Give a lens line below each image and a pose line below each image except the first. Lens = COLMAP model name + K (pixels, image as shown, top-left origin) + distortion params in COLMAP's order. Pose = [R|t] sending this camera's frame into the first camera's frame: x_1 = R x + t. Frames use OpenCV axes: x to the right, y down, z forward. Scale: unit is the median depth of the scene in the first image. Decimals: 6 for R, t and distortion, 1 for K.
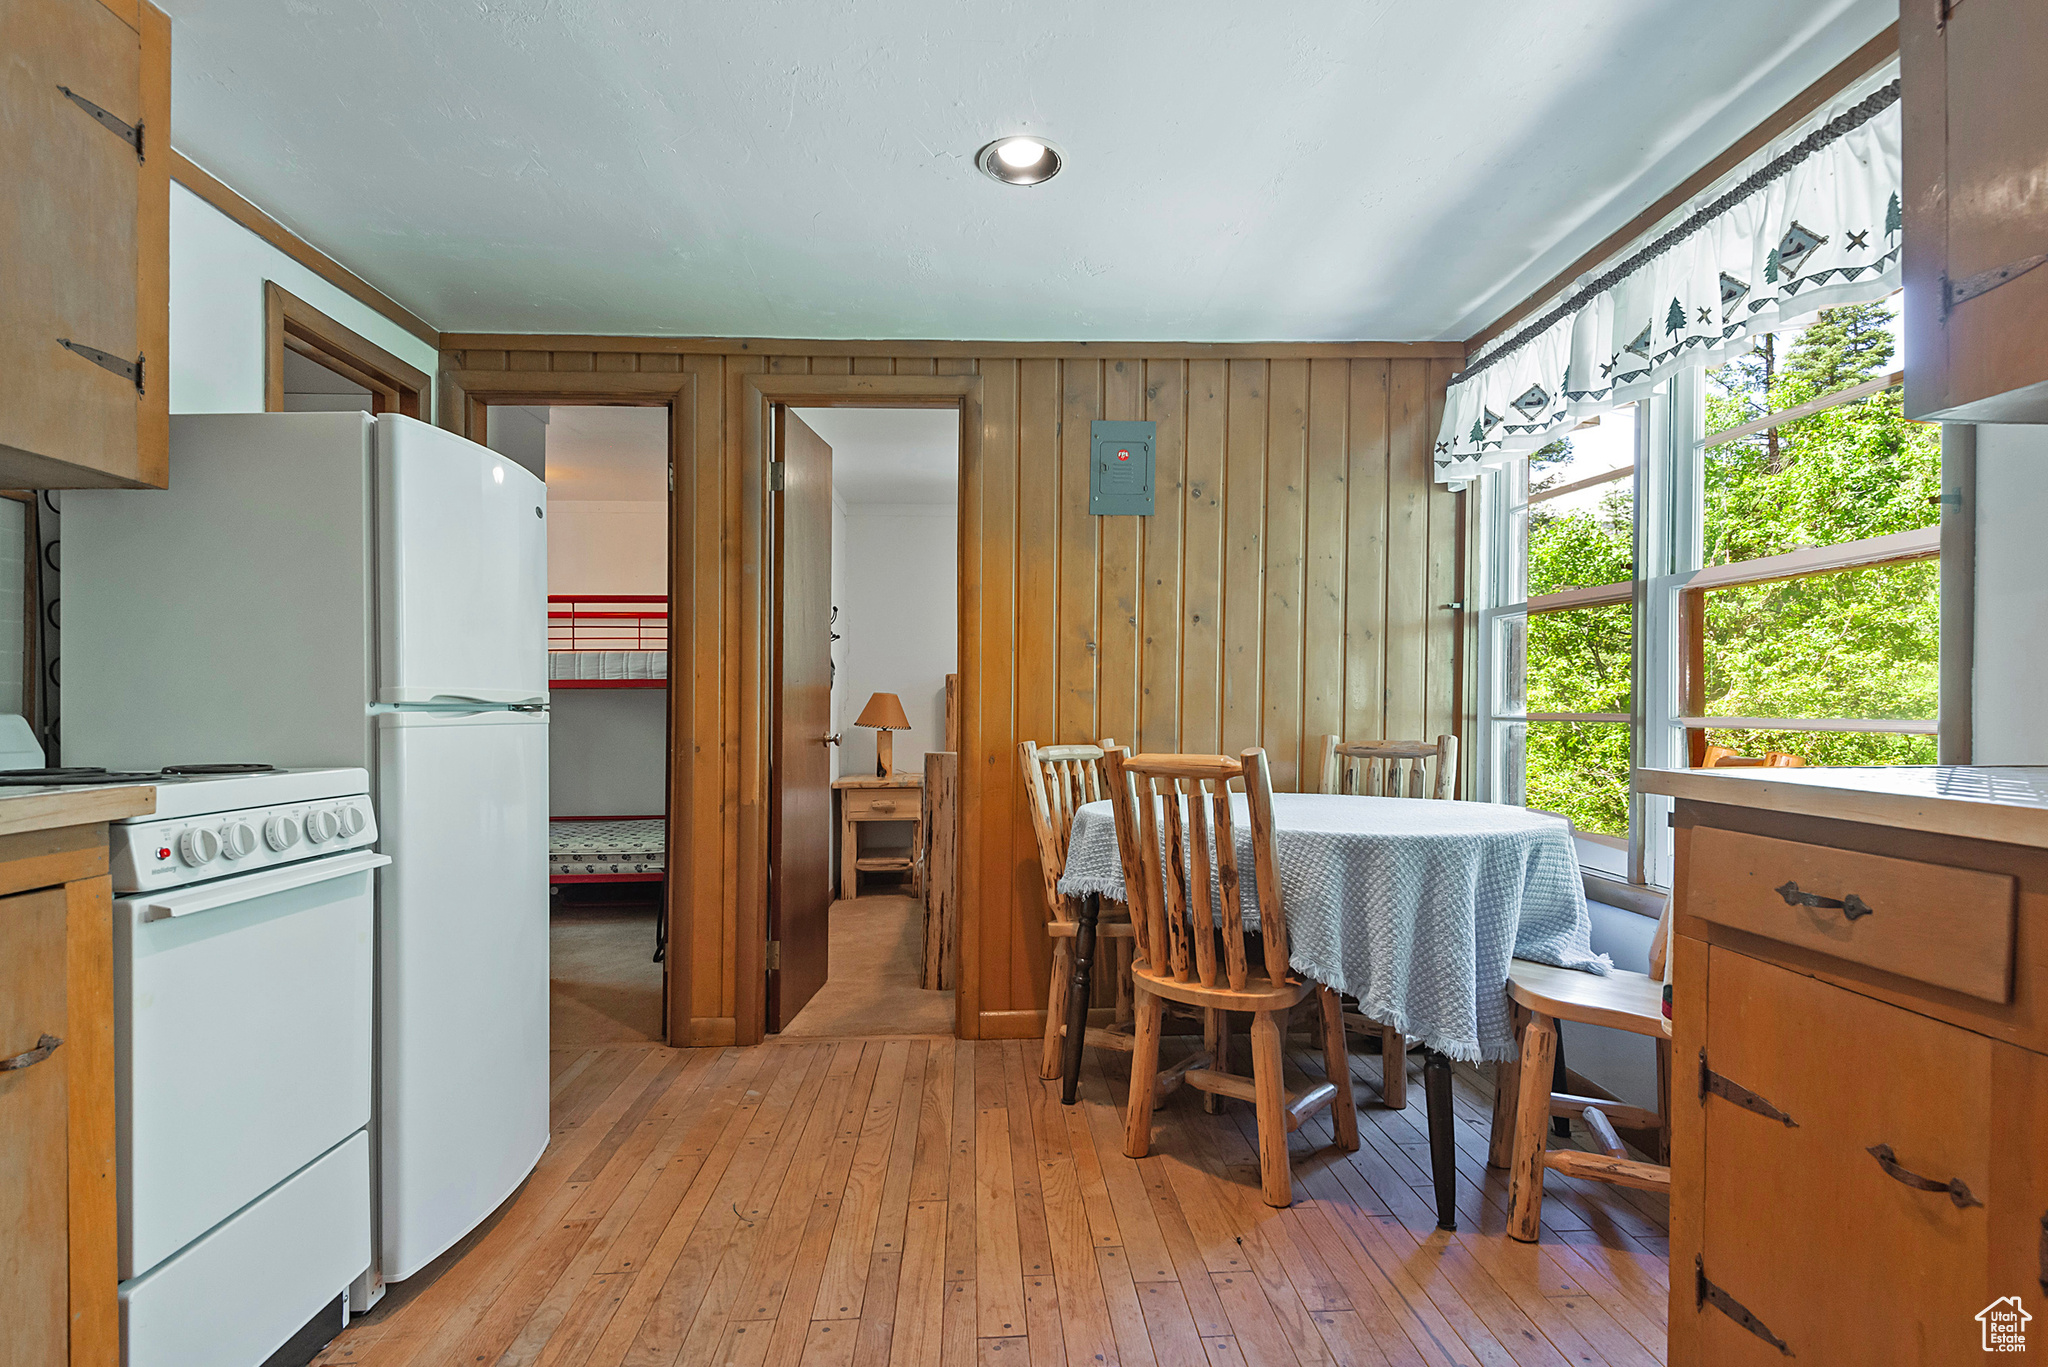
lens RADIAL K [[1128.9, 0, 1016.6], [0, 1128.9, 718.0], [0, 0, 1]] dist [0.038334, -0.042289]
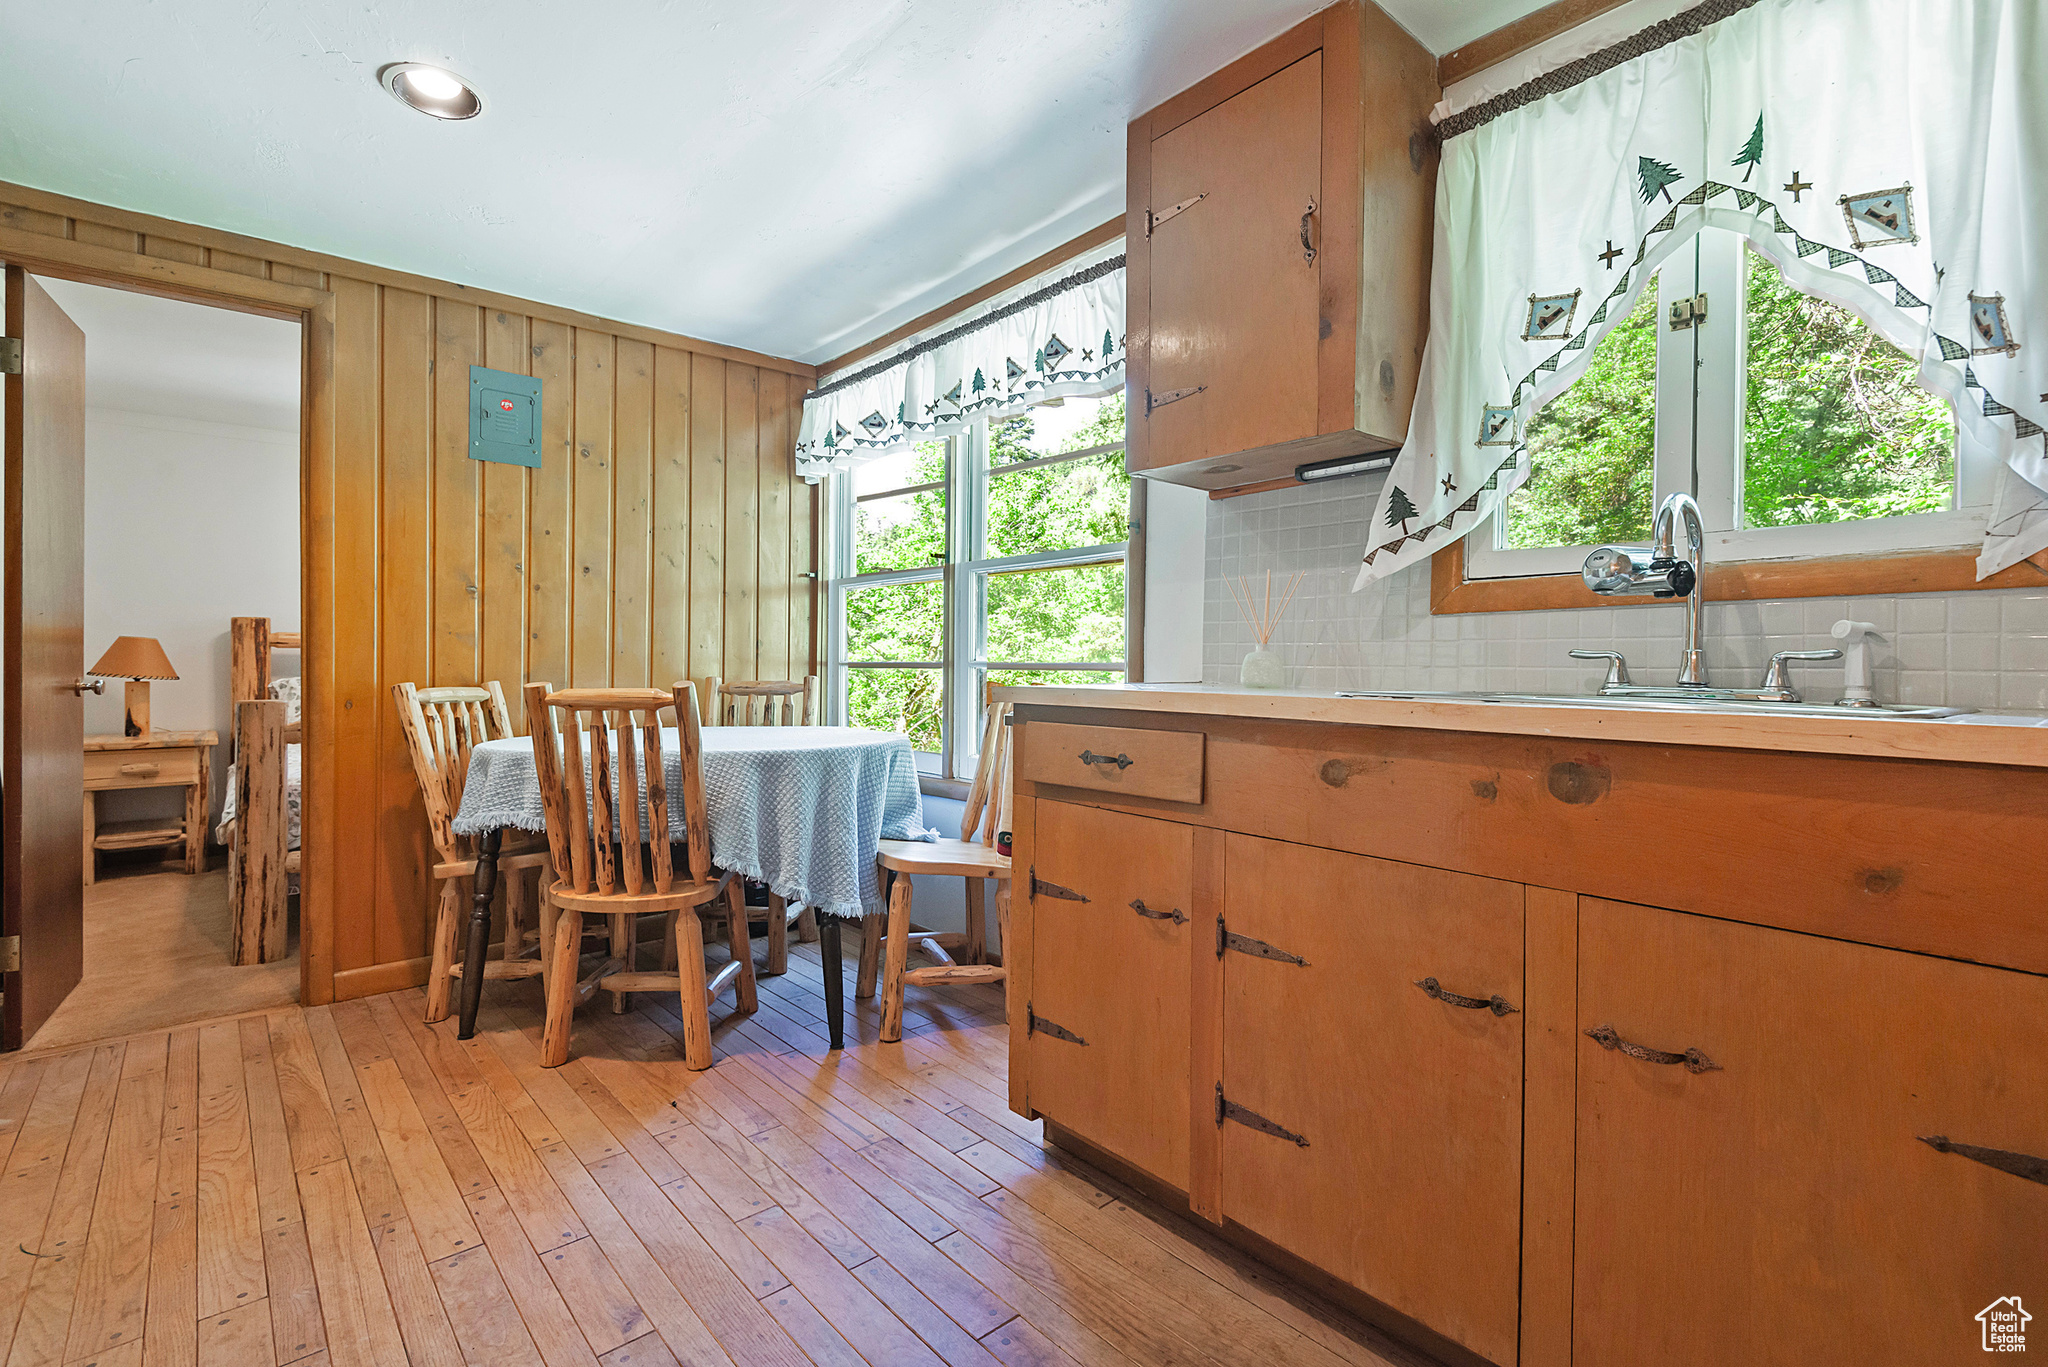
lens RADIAL K [[951.4, 0, 1081.5], [0, 951.4, 694.4], [0, 0, 1]] dist [0.034851, -0.021253]
pose [[0.763578, -0.014912, 0.645544, -0.097221], [0.002474, 0.999794, 0.020168, 0.018198], [-0.645711, -0.013802, 0.763457, -0.012568]]
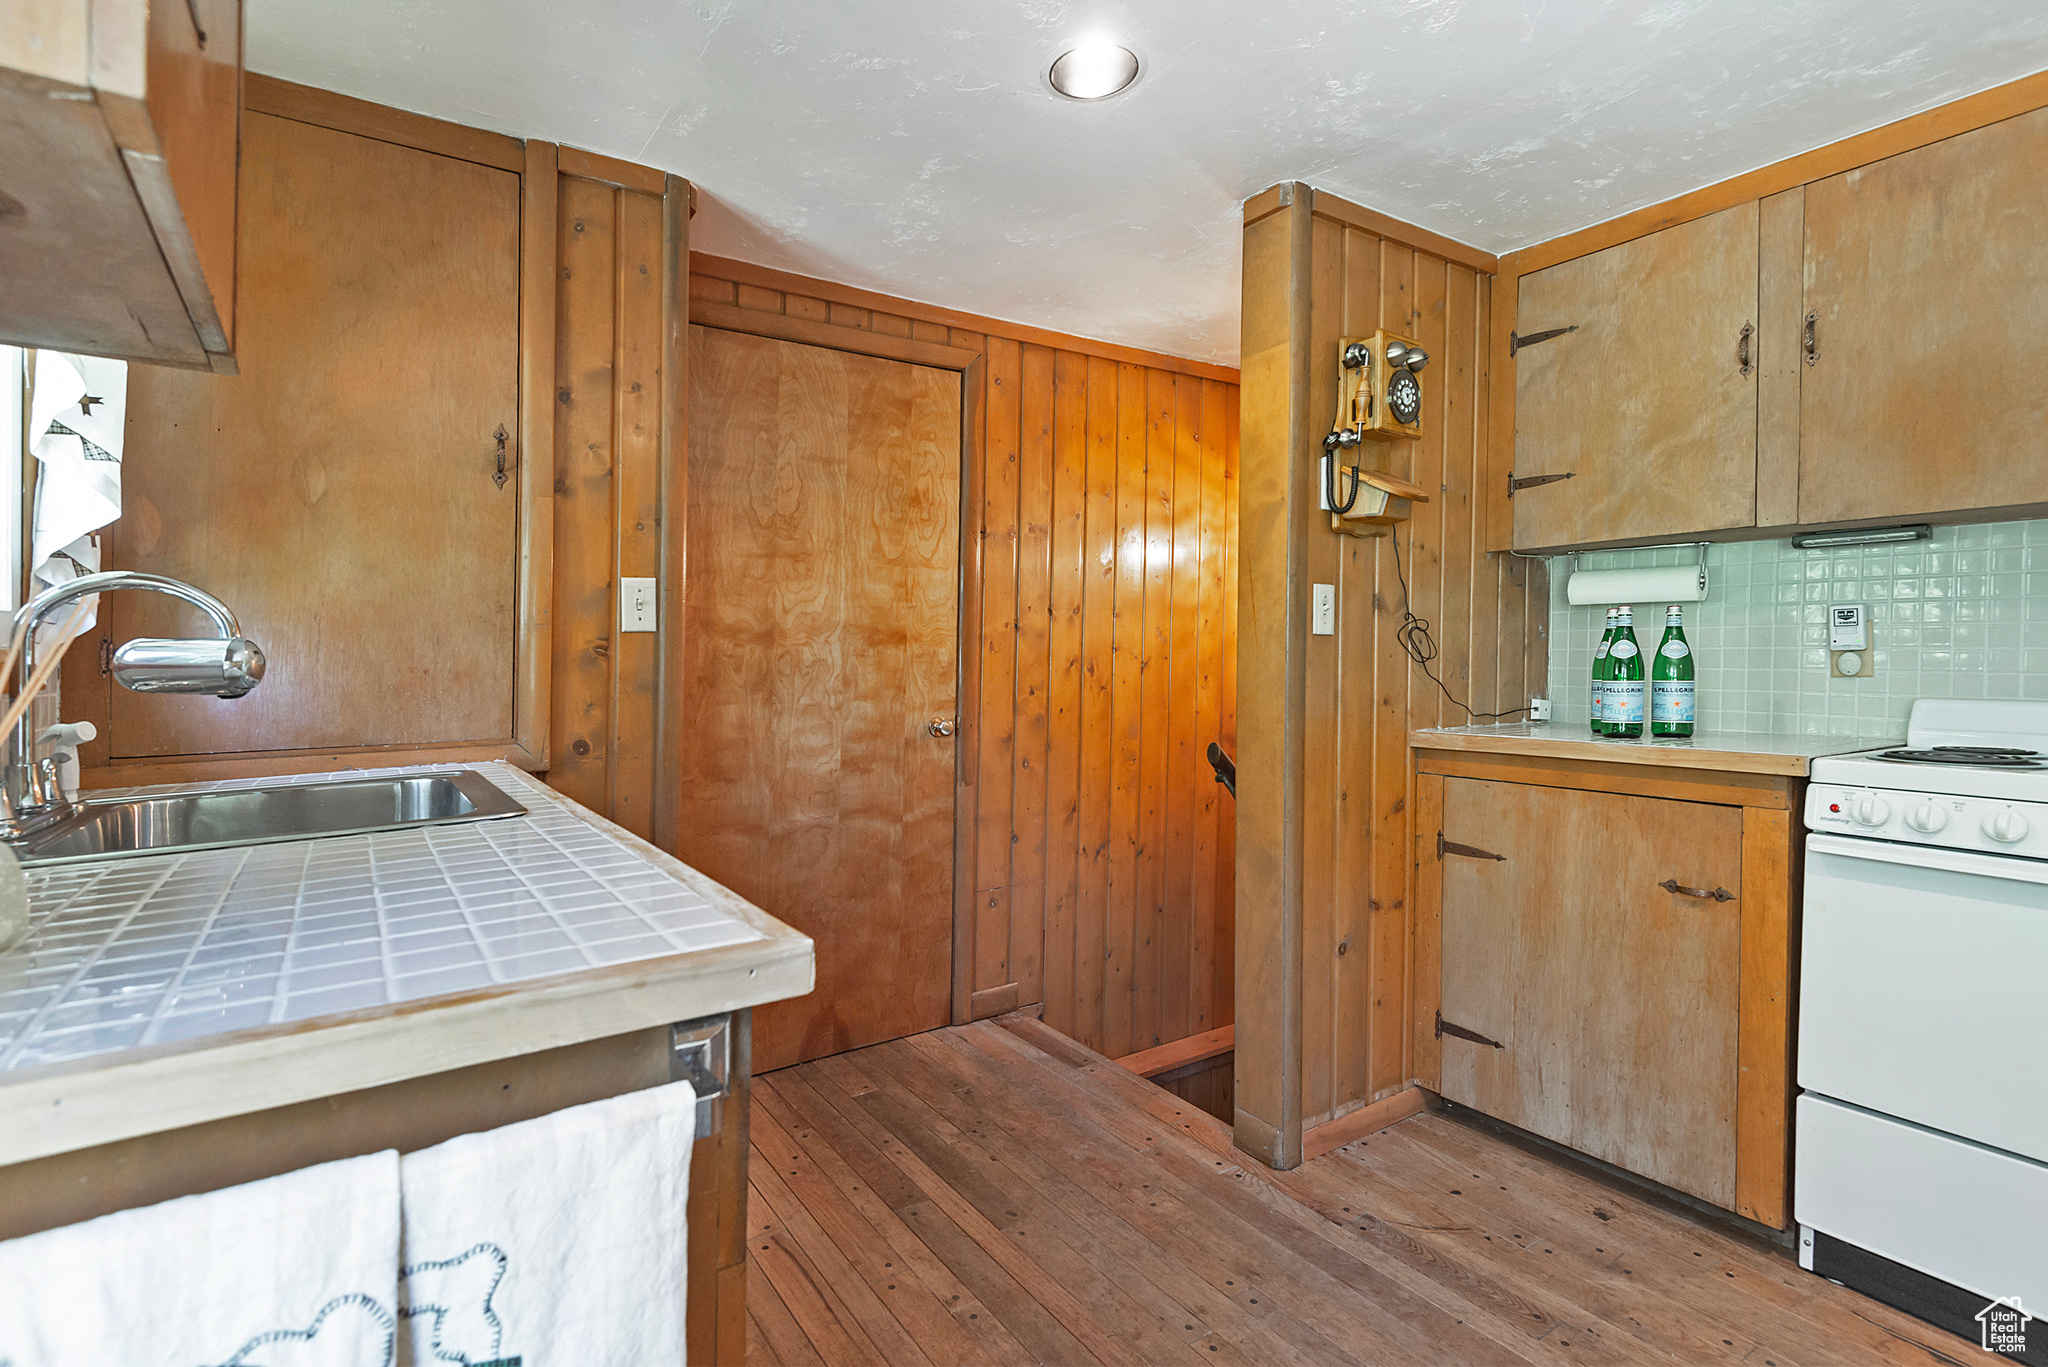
lens RADIAL K [[947.3, 0, 1081.5], [0, 947.3, 687.5], [0, 0, 1]] dist [0.037773, -0.036477]
pose [[-0.825826, 0.010845, -0.563820, 0.360047], [-0.010536, 0.999344, 0.034654, -0.032447], [0.563826, 0.034558, -0.825170, 0.755337]]
